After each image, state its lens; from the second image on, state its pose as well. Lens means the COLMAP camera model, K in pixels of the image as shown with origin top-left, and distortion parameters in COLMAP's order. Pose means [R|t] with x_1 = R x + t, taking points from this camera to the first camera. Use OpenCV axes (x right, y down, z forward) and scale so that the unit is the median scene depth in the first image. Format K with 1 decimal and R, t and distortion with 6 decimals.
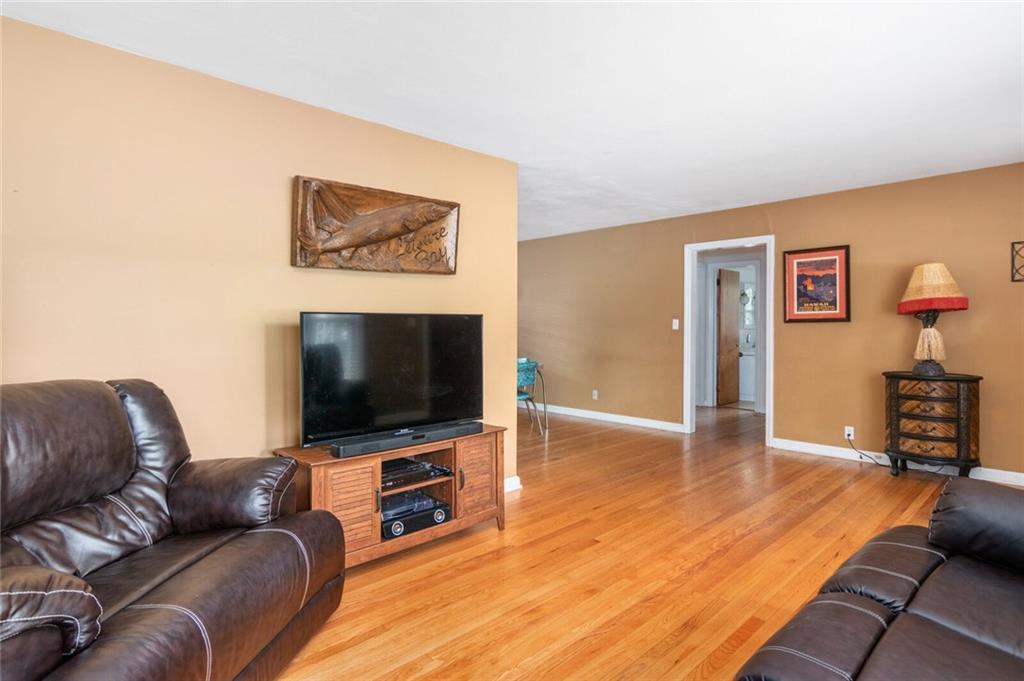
lens RADIAL K [[548.3, 0, 512.0], [0, 548.3, 340.5], [0, 0, 1]] dist [-0.001527, -0.000136]
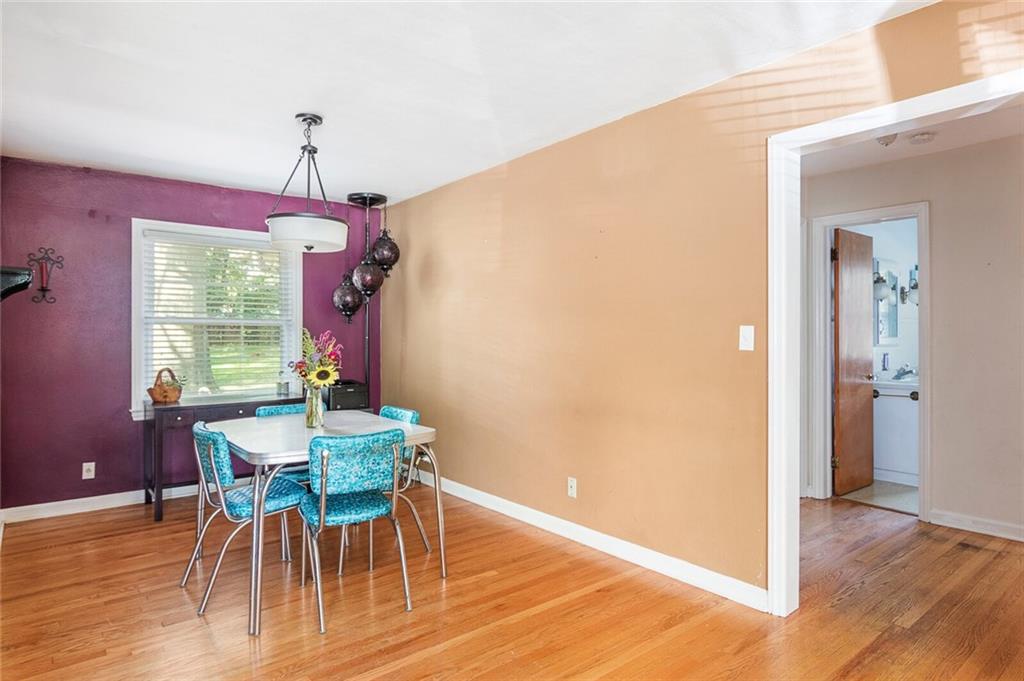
lens RADIAL K [[602.1, 0, 512.0], [0, 602.1, 340.5], [0, 0, 1]] dist [0.000366, -0.000120]
pose [[0.996454, -0.001196, -0.084128, 0.164468], [-0.000795, 0.999720, -0.023634, -0.016622], [0.084133, 0.023617, 0.996175, 0.548085]]
